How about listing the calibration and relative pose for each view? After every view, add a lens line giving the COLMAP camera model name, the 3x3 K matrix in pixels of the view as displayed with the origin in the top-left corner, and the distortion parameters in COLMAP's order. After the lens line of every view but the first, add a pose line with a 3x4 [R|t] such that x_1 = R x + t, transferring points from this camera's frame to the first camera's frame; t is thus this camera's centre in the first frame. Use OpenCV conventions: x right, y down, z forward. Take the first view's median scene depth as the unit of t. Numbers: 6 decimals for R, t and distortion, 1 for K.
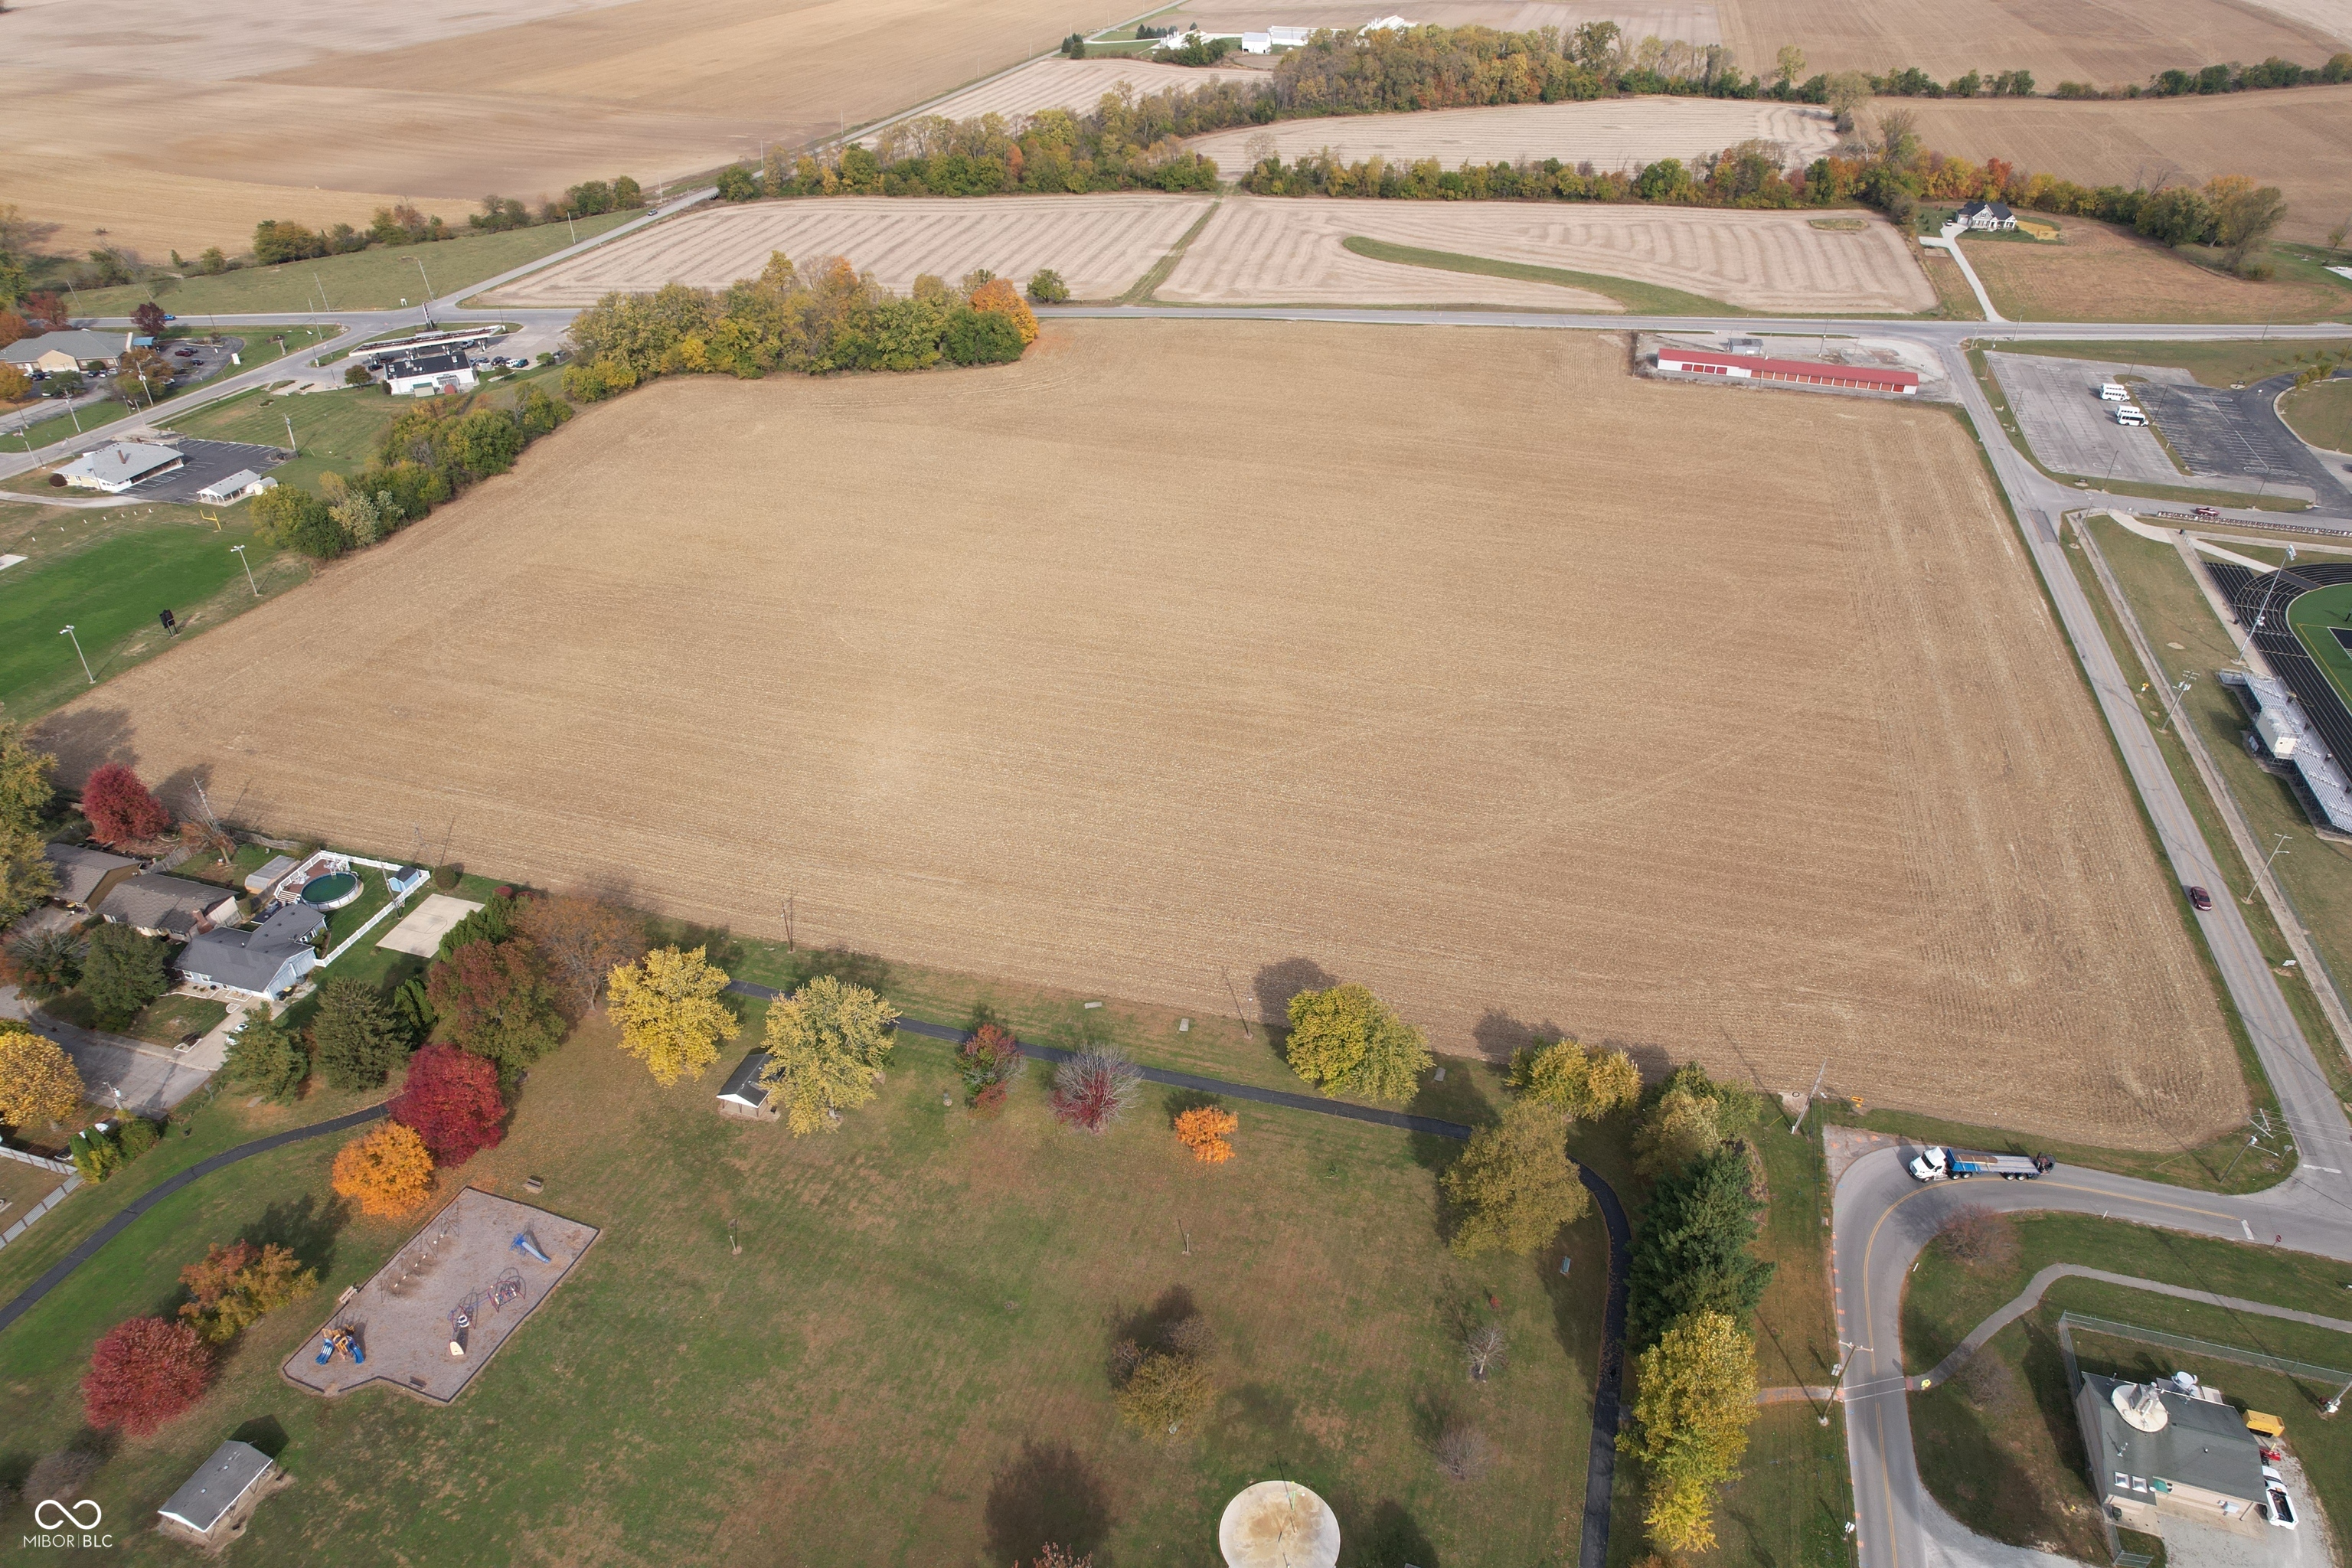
lens RADIAL K [[1510.3, 0, 1175.3], [0, 1510.3, 786.3], [0, 0, 1]] dist [-0.081930, 0.079008]
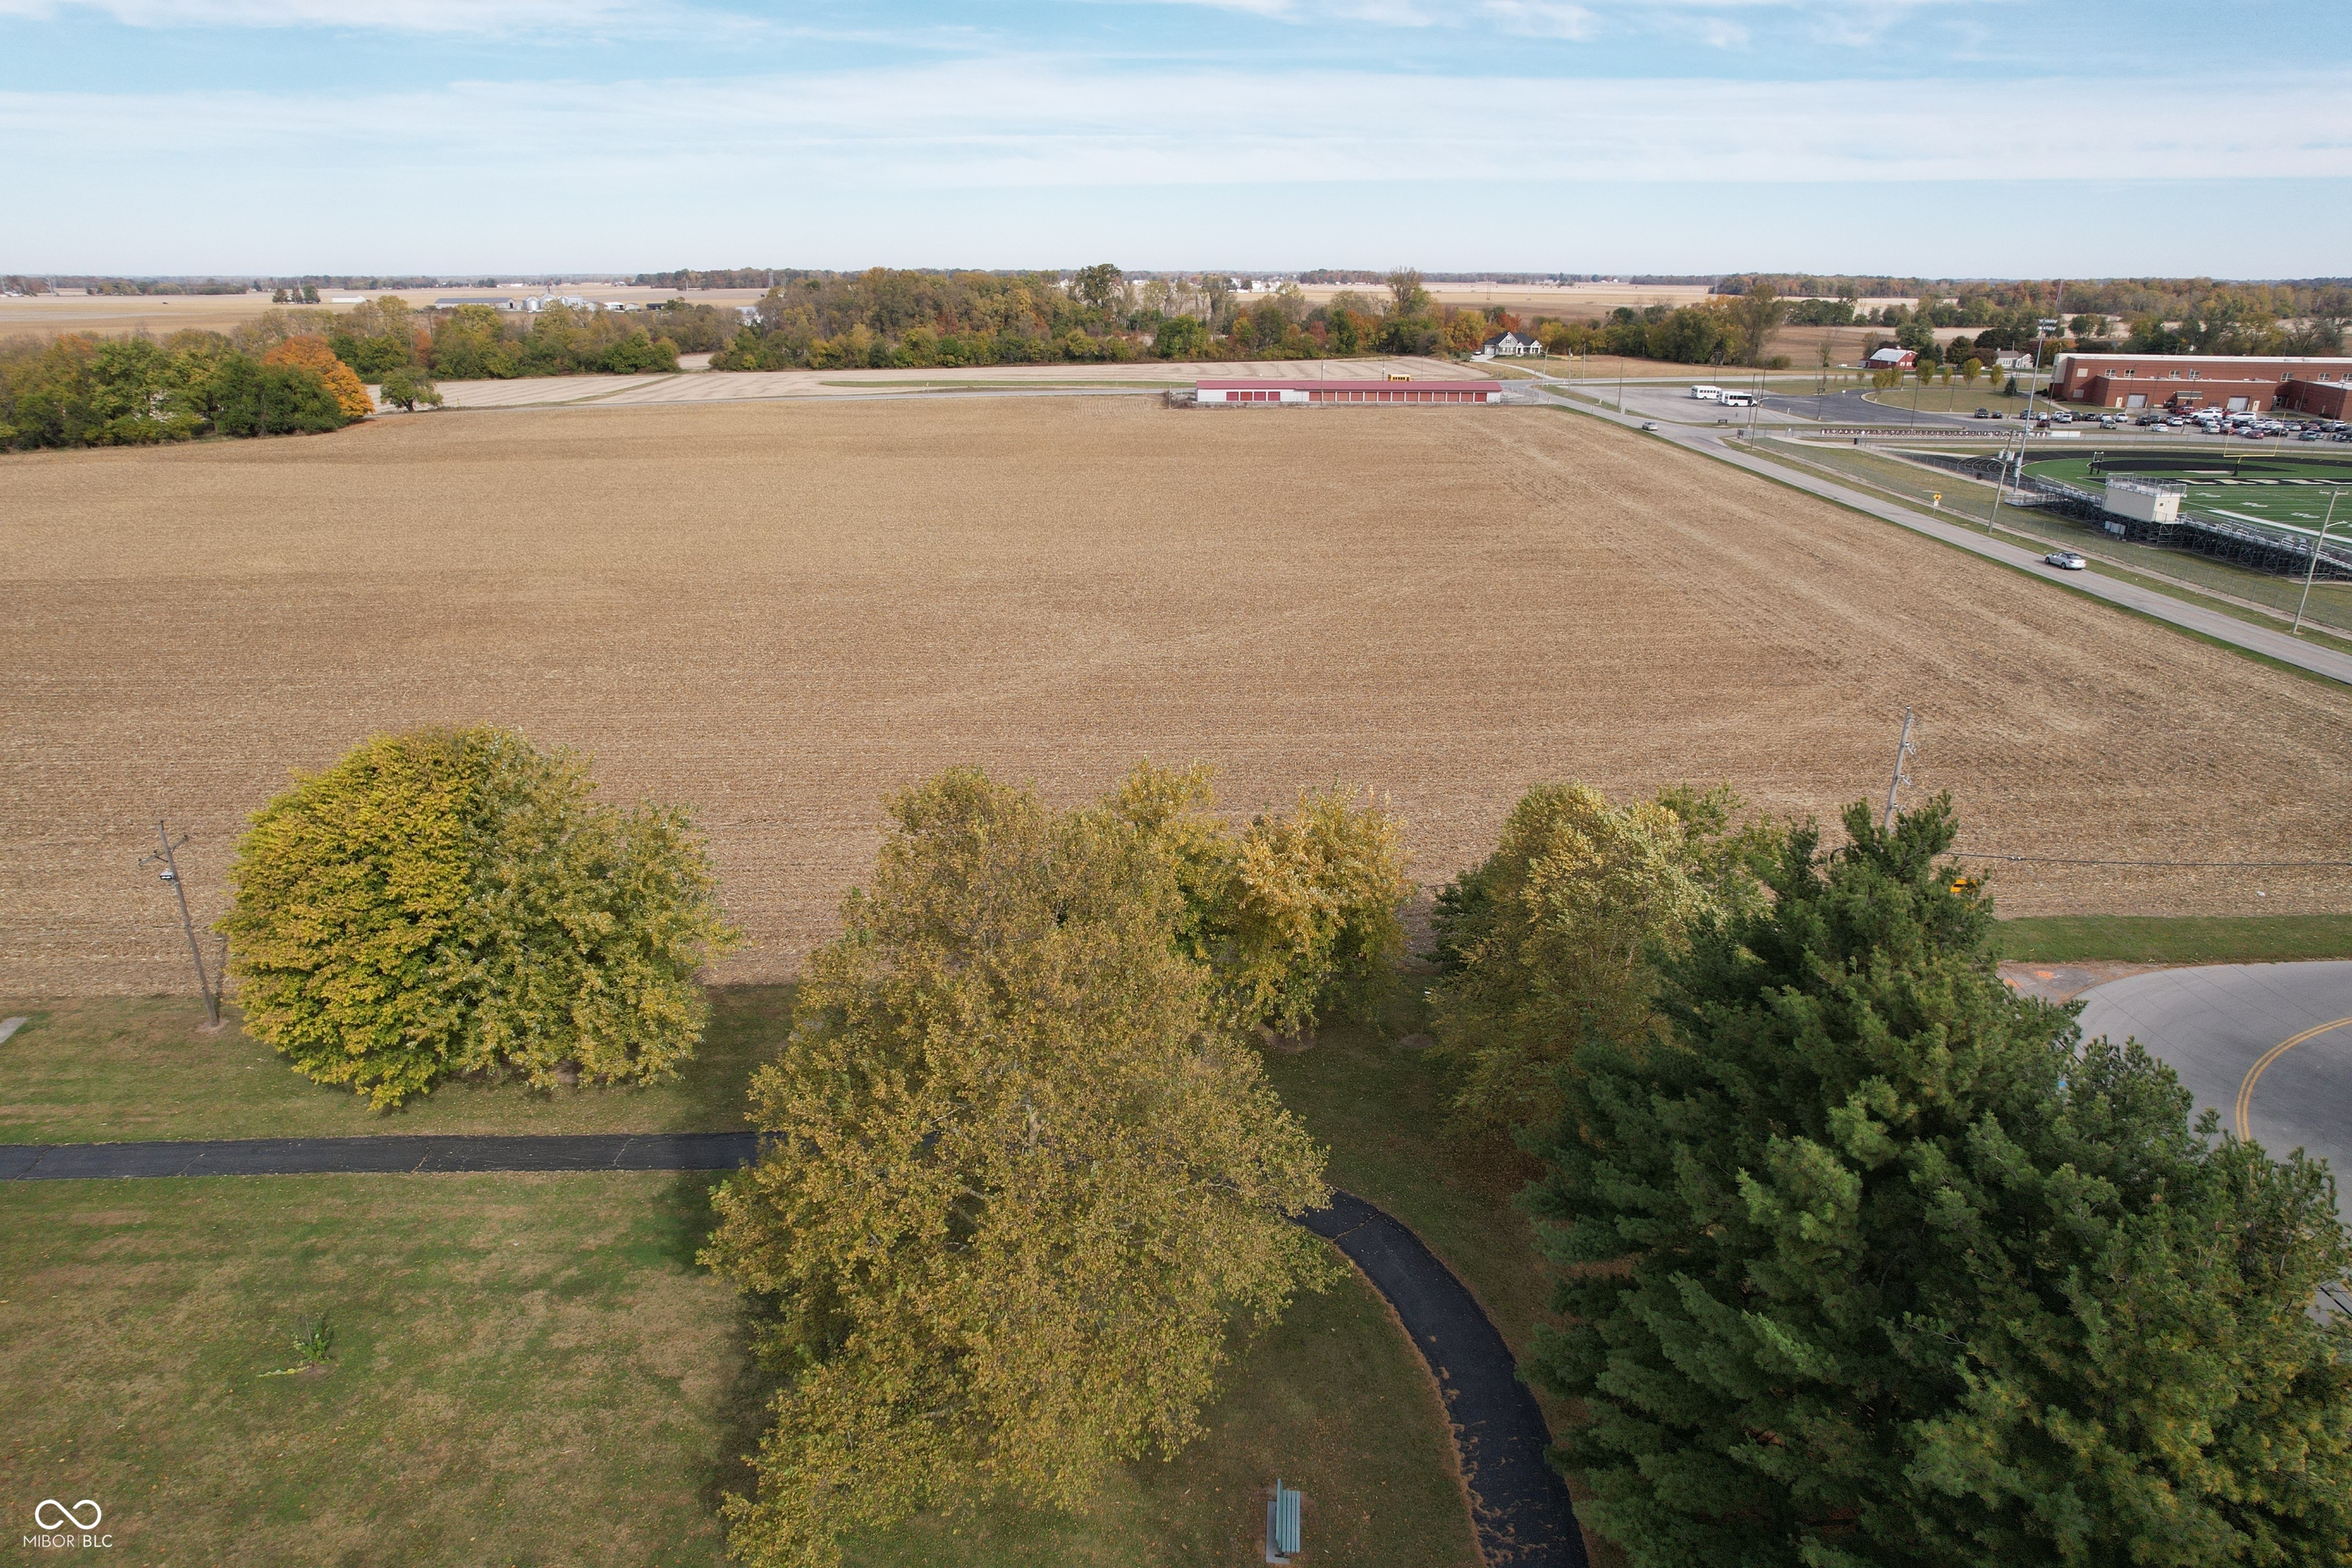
lens RADIAL K [[1510.3, 0, 1175.3], [0, 1510.3, 786.3], [0, 0, 1]] dist [-0.081930, 0.079008]
pose [[0.959438, -0.092660, 0.266259, 0.077482], [0.156647, 0.960449, -0.230216, 0.103575], [-0.234396, 0.262586, 0.936006, 0.301854]]
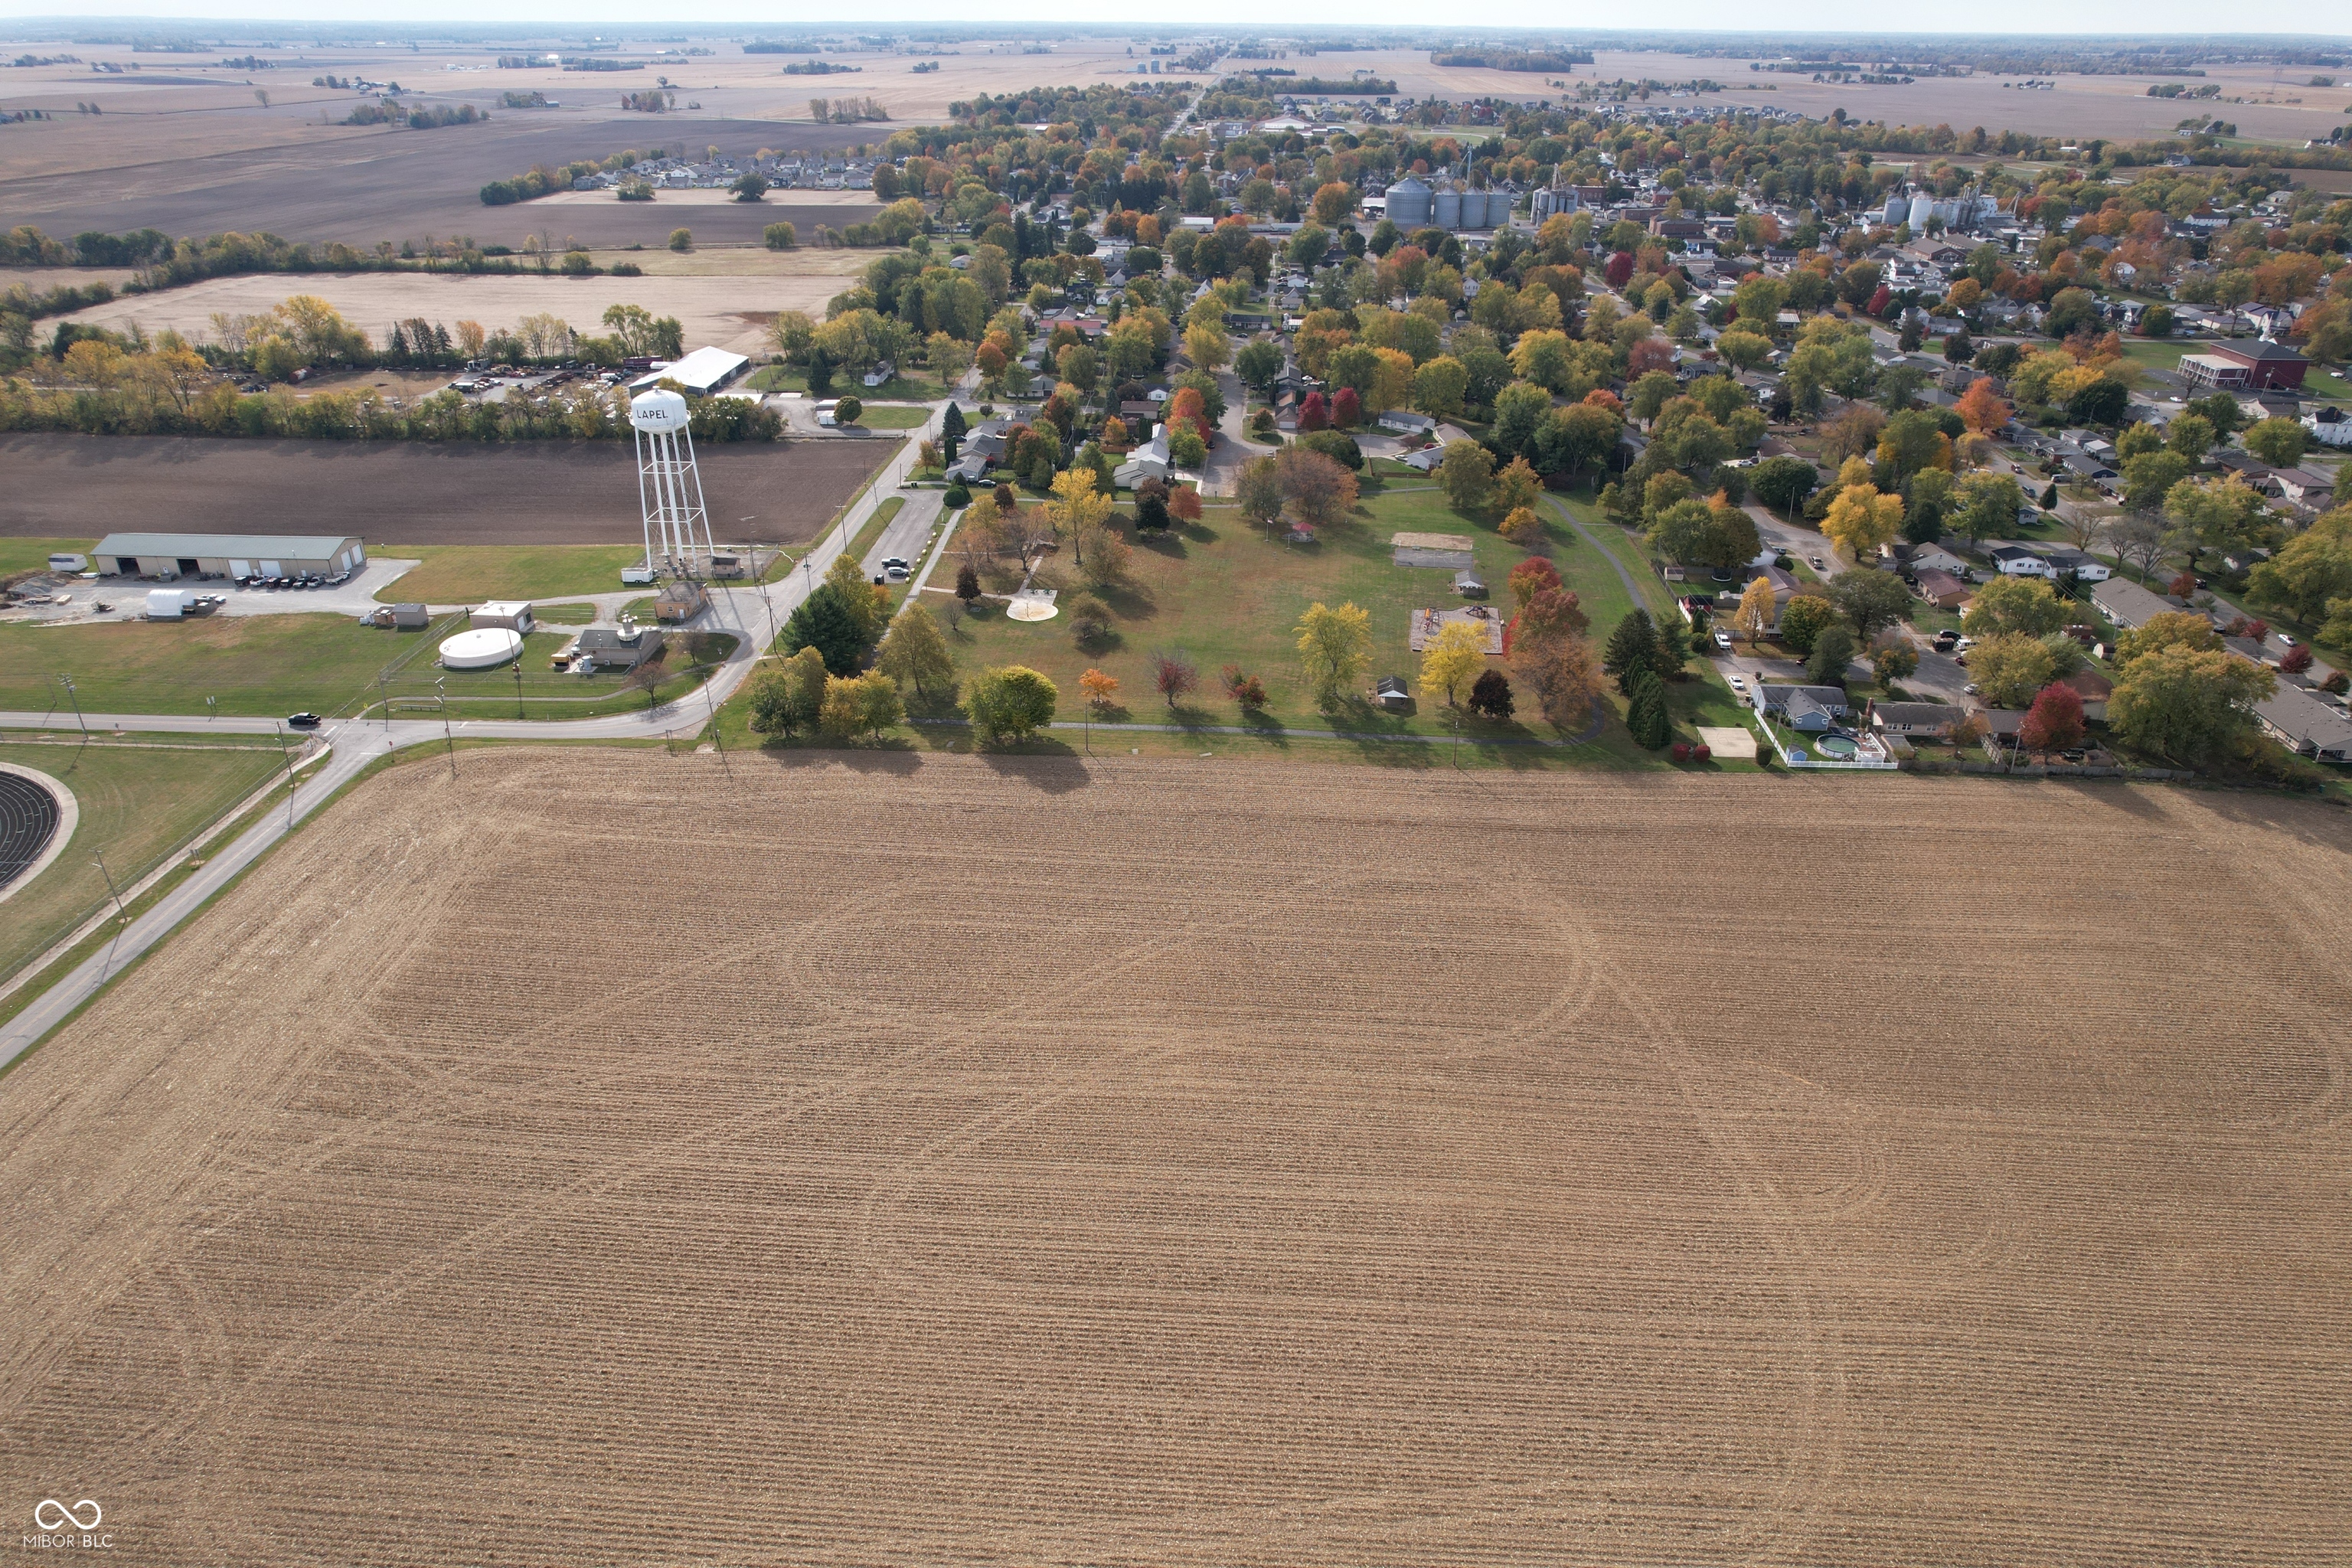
lens RADIAL K [[1510.3, 0, 1175.3], [0, 1510.3, 786.3], [0, 0, 1]] dist [-0.081930, 0.079008]
pose [[-0.974527, 0.095970, -0.202698, 0.119165], [-0.131620, 0.487049, 0.863400, -0.485684], [0.181585, 0.868086, -0.462011, 0.794888]]
